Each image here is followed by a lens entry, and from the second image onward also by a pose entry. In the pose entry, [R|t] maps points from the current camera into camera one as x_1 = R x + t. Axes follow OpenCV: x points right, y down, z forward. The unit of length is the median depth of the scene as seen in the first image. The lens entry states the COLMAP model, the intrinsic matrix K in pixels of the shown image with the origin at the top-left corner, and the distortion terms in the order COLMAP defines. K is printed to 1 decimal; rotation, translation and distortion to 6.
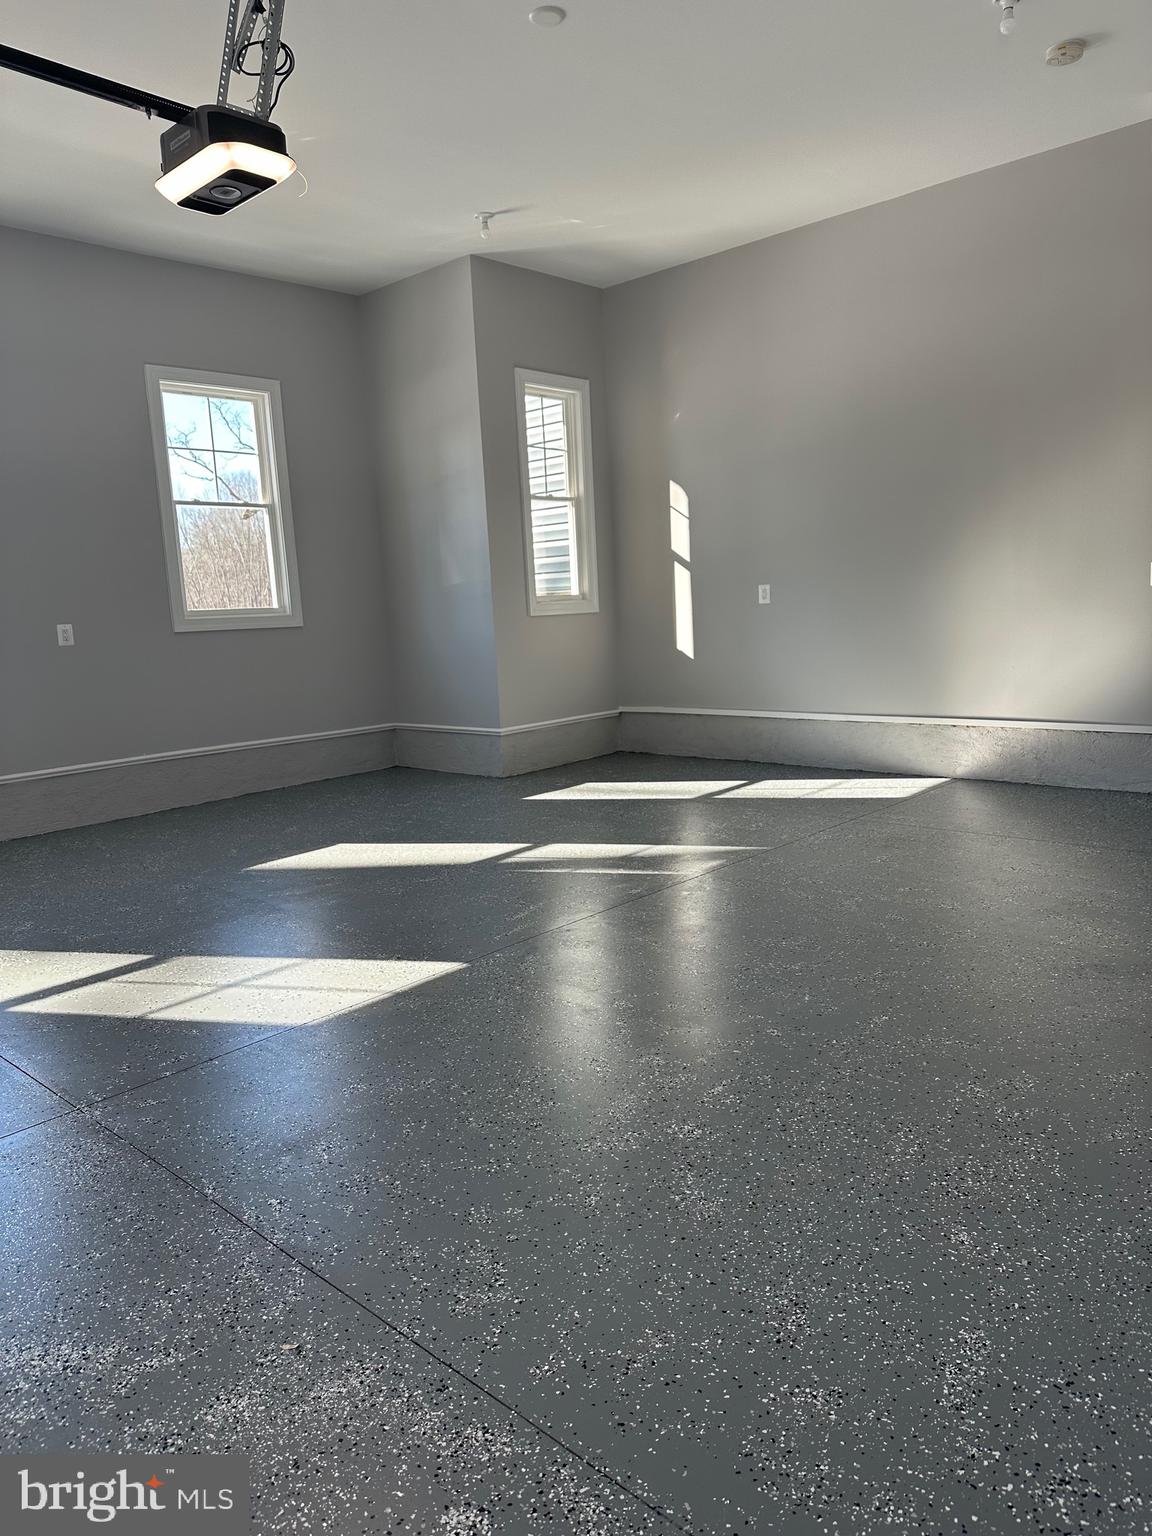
lens RADIAL K [[1095.3, 0, 576.0], [0, 1095.3, 768.0], [0, 0, 1]] dist [0.086415, -0.079576]
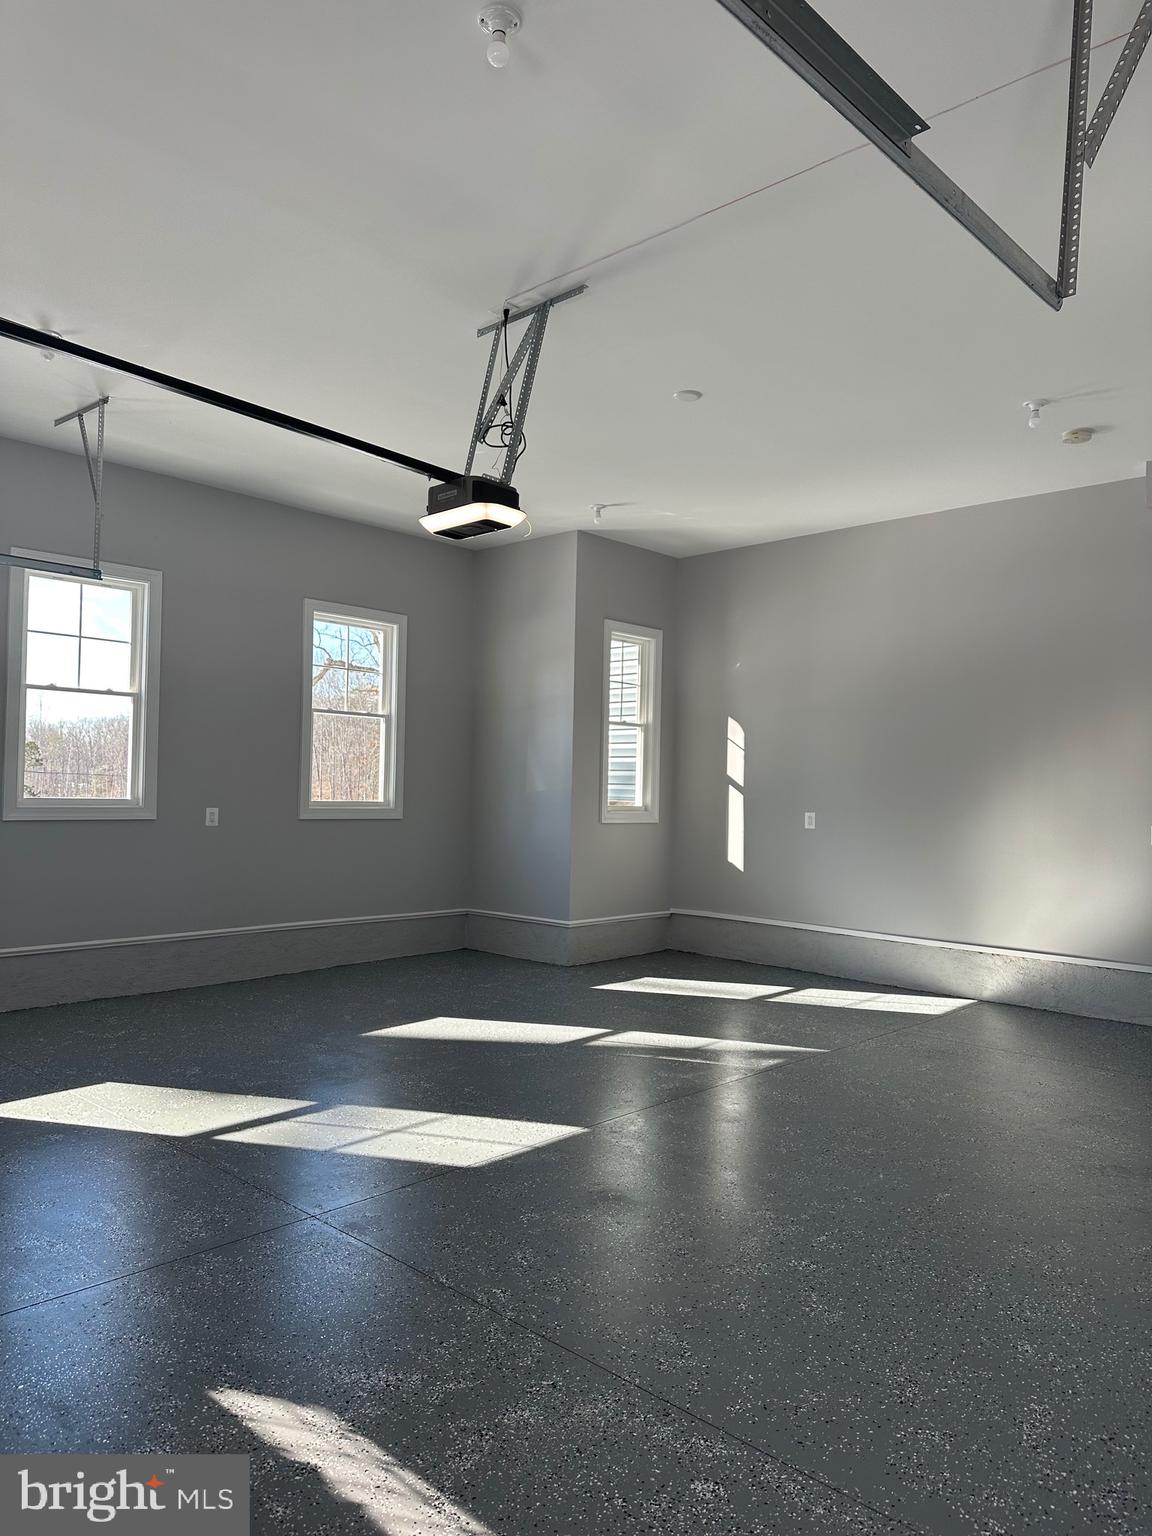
lens RADIAL K [[1102.8, 0, 576.0], [0, 1102.8, 768.0], [0, 0, 1]] dist [0.069645, -0.040200]
pose [[0.997371, 0.072381, -0.003565, -0.097618], [-0.071938, 0.982929, -0.169341, -0.001001], [-0.008752, 0.169152, 0.985551, -0.185084]]
